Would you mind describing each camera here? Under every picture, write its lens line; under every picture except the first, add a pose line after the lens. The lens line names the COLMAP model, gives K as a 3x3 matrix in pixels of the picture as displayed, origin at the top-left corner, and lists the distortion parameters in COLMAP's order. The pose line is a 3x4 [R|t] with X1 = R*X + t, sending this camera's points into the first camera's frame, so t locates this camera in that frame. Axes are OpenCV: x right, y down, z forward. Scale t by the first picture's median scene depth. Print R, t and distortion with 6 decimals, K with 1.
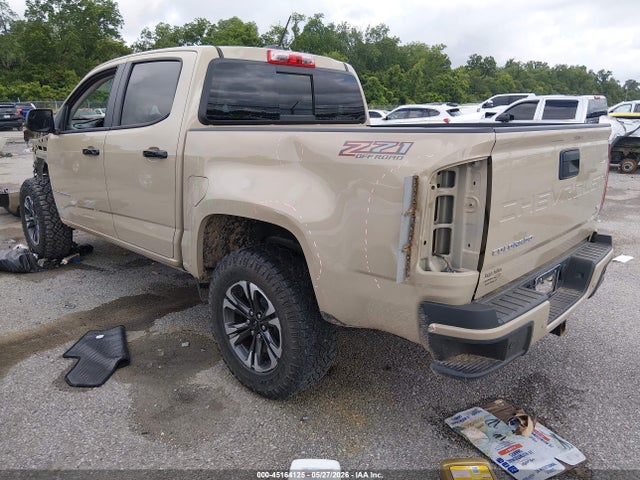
lens RADIAL K [[484.4, 0, 320.9], [0, 484.4, 243.0], [0, 0, 1]] dist [0.077517, -0.126640]
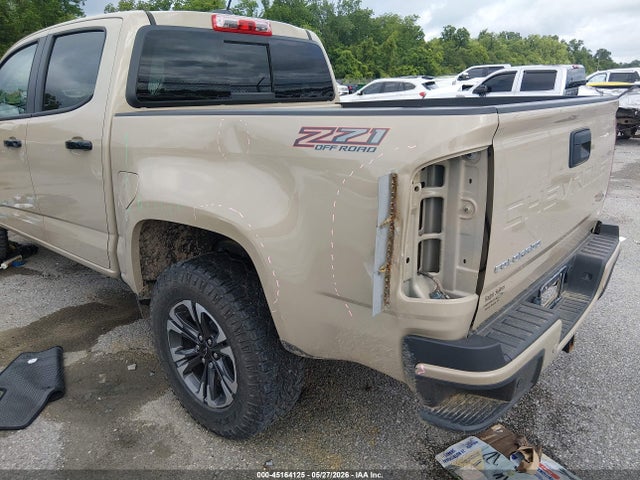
lens RADIAL K [[484.4, 0, 320.9], [0, 484.4, 243.0], [0, 0, 1]] dist [0.077517, -0.126640]
pose [[0.998503, -0.036345, 0.040864, 0.032050], [0.034464, 0.998354, 0.045844, -0.045597], [-0.042462, -0.044367, 0.998112, 0.165974]]
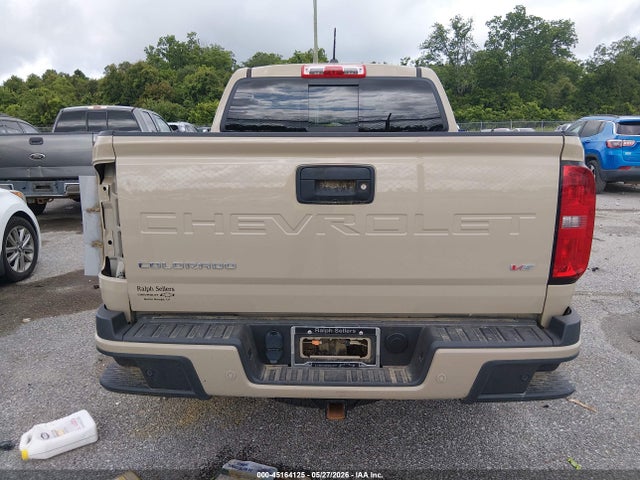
lens RADIAL K [[476.8, 0, 322.5], [0, 476.8, 239.9], [0, 0, 1]] dist [0.117535, -0.177052]
pose [[0.666160, 0.157387, -0.729013, 0.854475], [-0.188247, 0.981313, 0.039840, -0.088826], [0.721661, 0.110695, 0.683339, 0.422299]]
